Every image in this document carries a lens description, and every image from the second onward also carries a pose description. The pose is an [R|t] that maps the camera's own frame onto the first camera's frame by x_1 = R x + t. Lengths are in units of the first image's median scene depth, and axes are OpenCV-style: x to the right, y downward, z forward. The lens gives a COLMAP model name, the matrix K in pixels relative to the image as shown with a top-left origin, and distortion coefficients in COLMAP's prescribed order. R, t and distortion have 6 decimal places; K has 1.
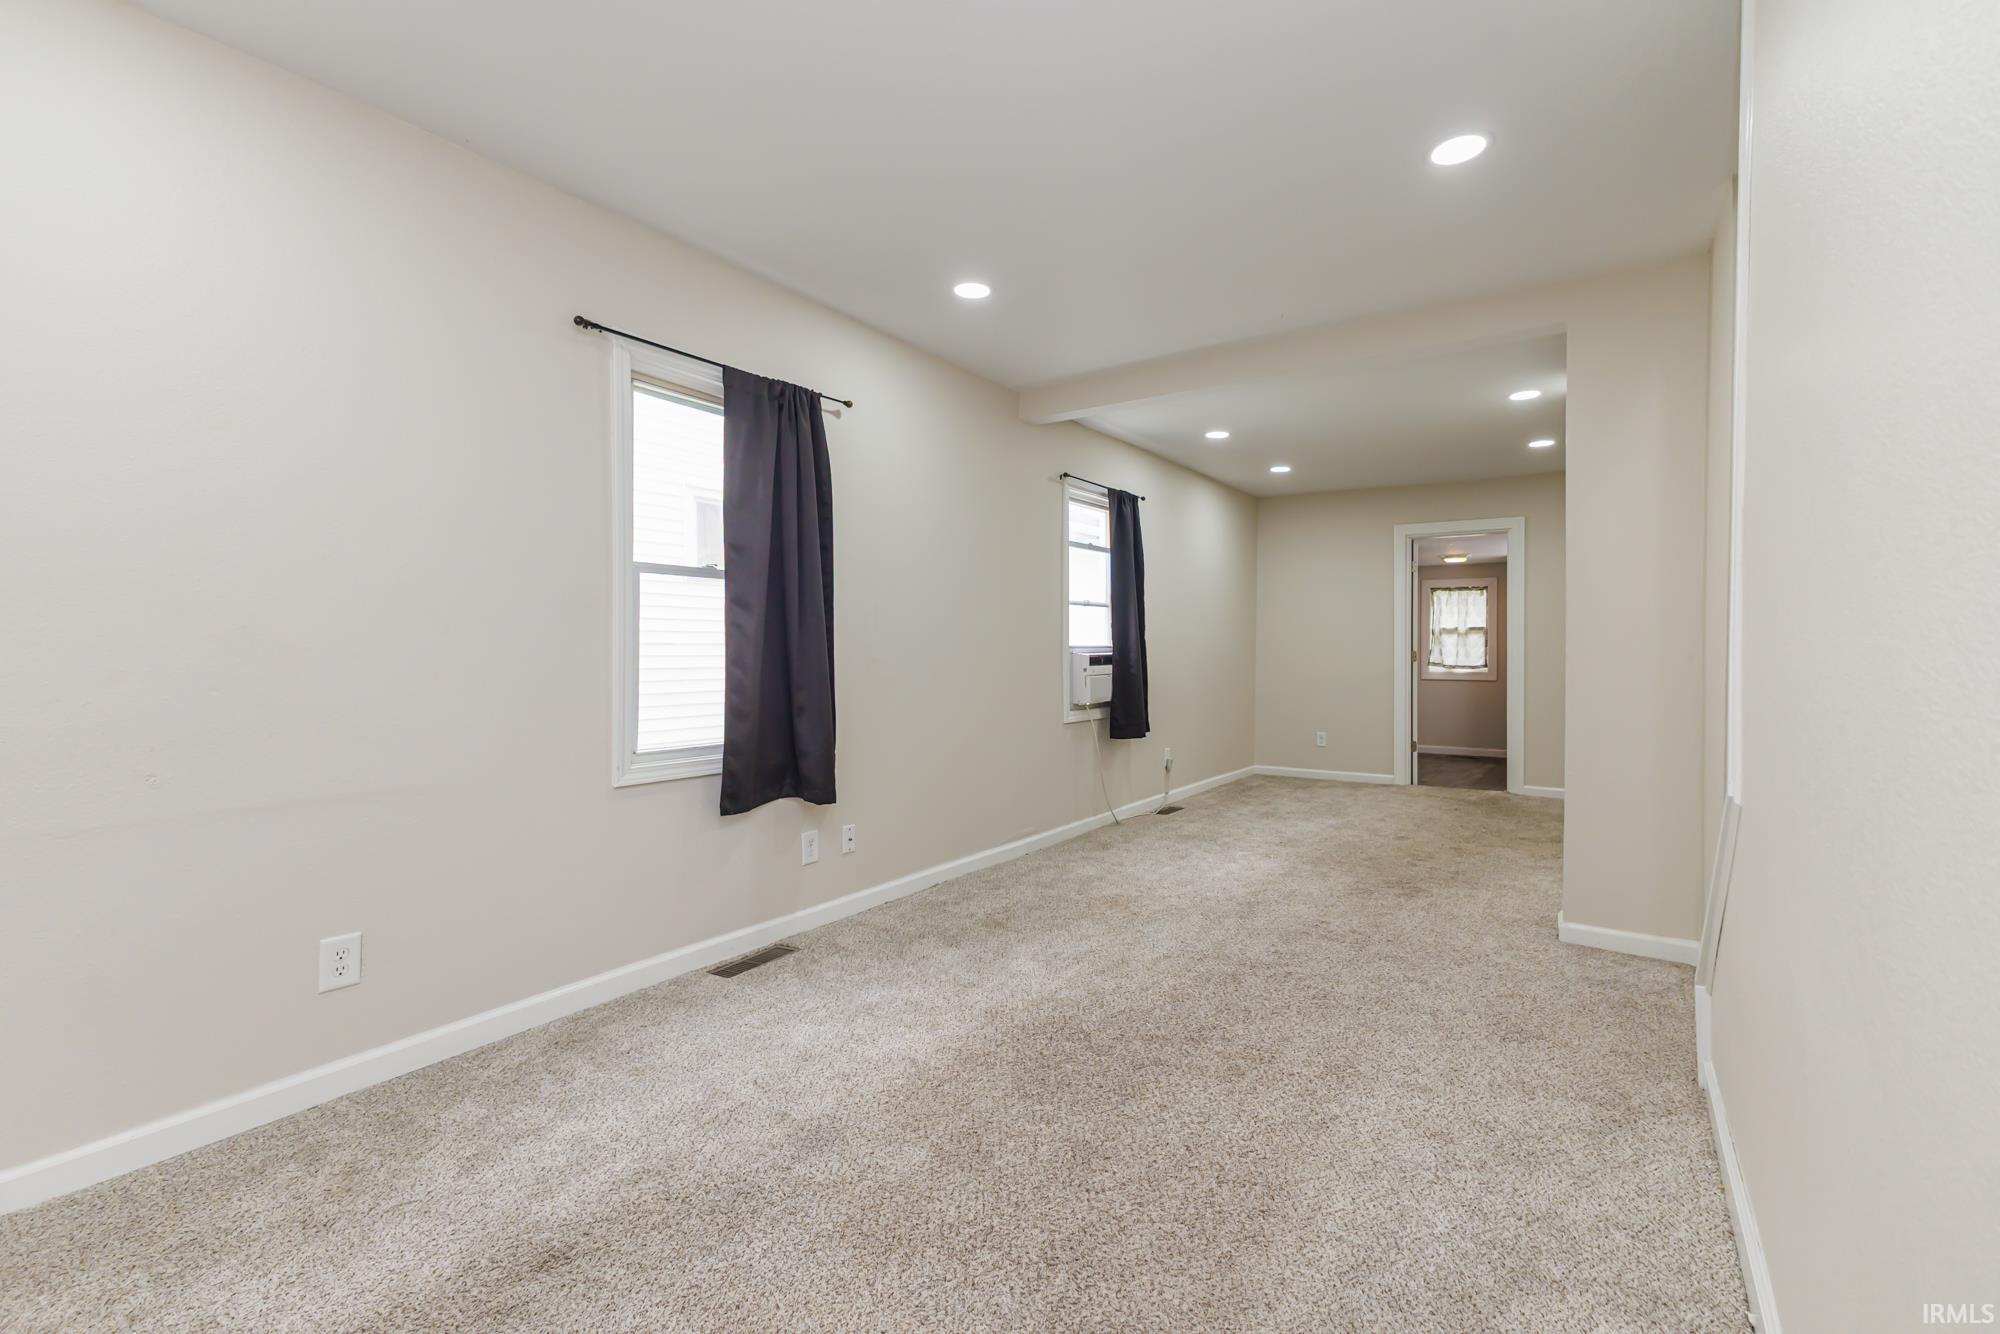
lens RADIAL K [[868.5, 0, 981.8], [0, 868.5, 659.8], [0, 0, 1]] dist [0.007949, -0.003160]
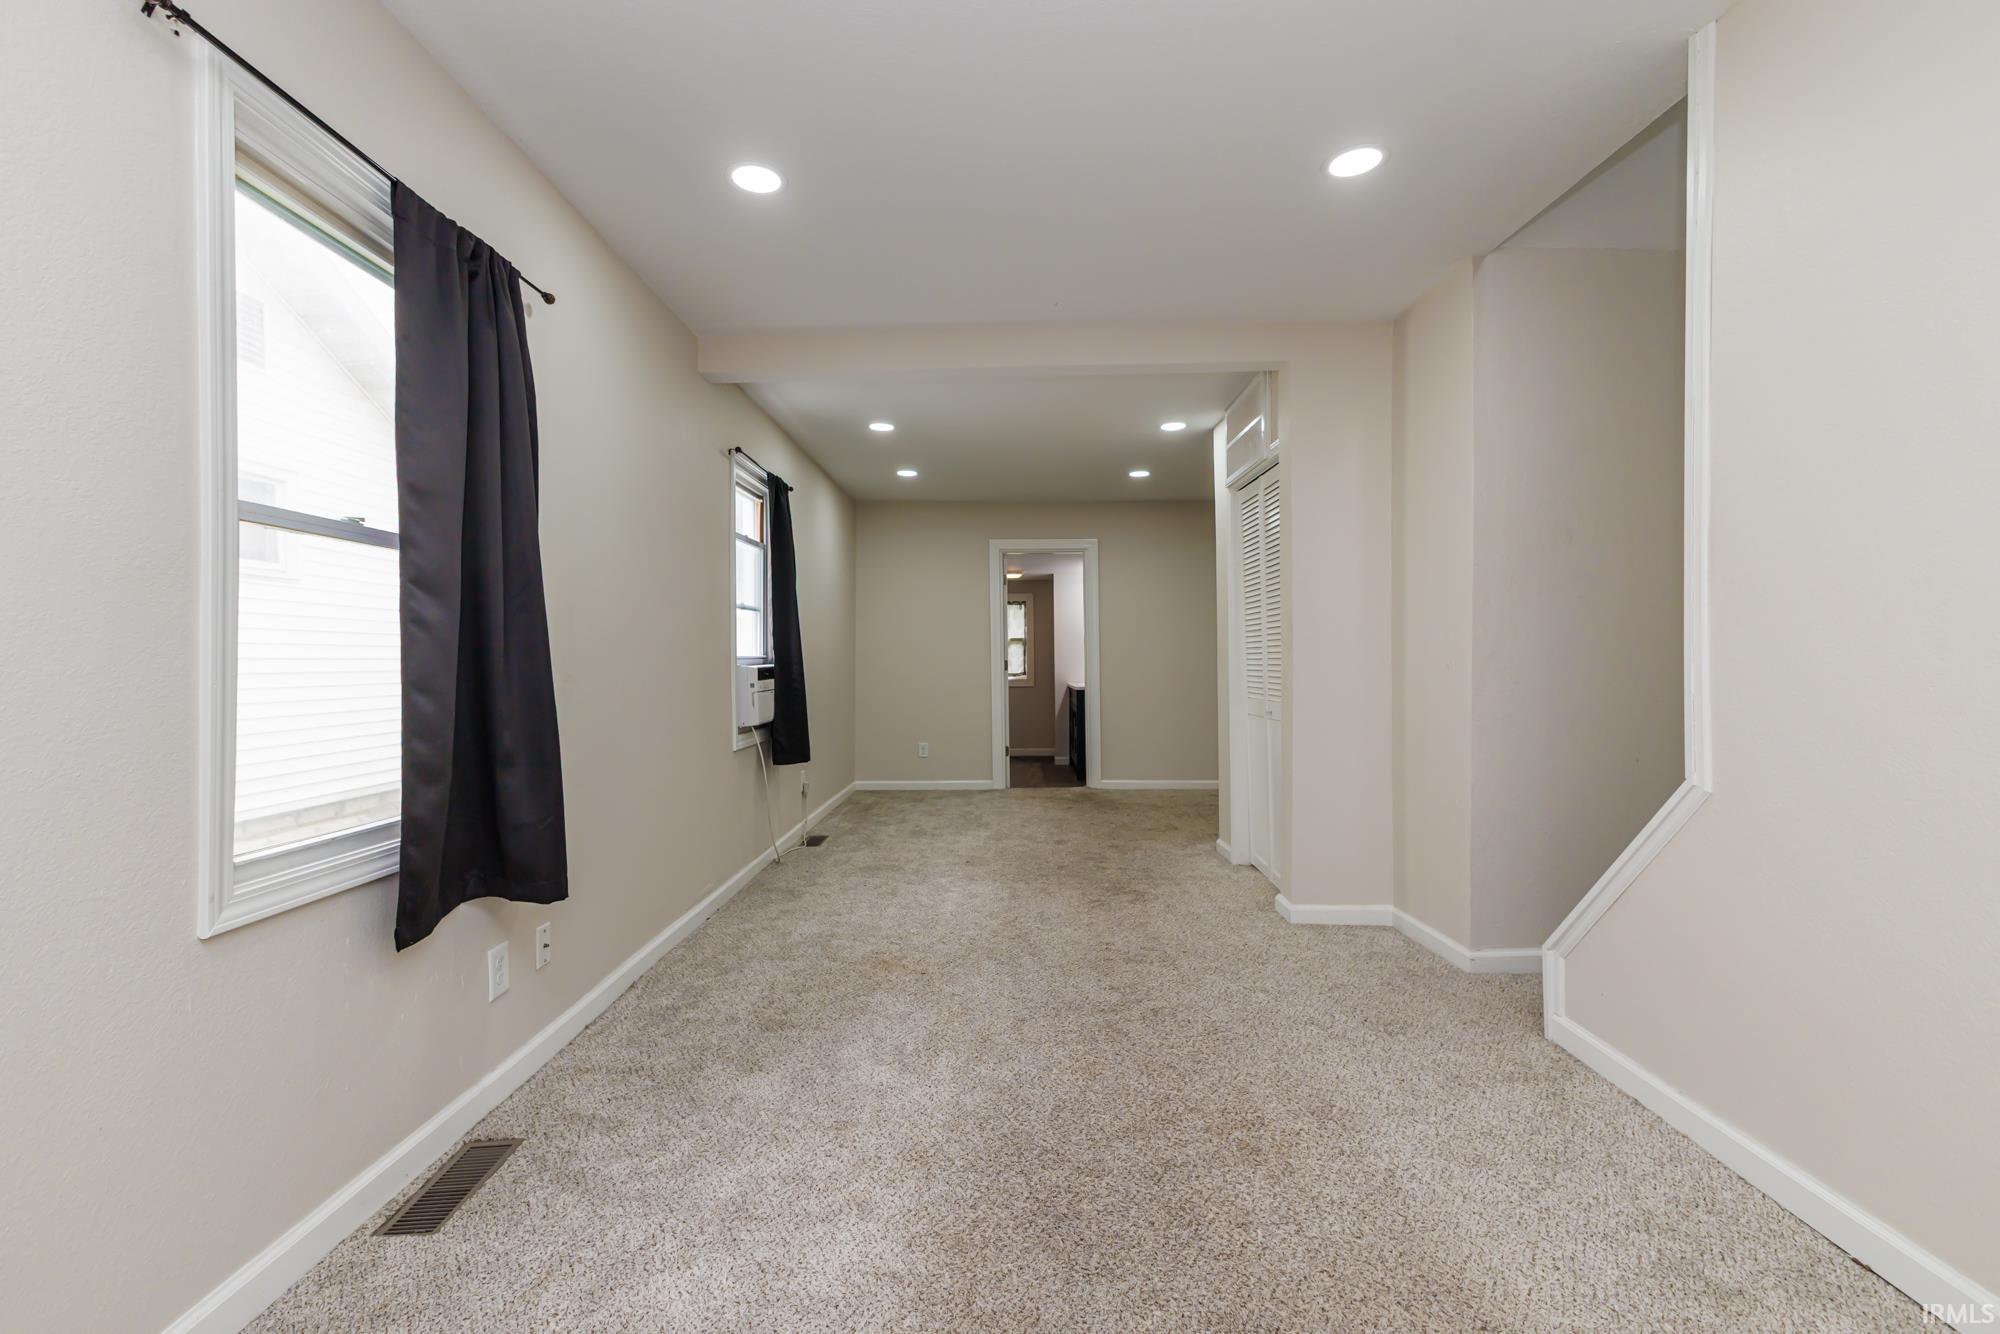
lens RADIAL K [[888.2, 0, 956.7], [0, 888.2, 658.3], [0, 0, 1]] dist [0.005170, 0.000464]
pose [[0.841577, -0.007021, 0.540091, -0.293886], [0.015287, 0.999825, -0.010824, -0.003598], [-0.539920, 0.017366, 0.841537, 0.284731]]
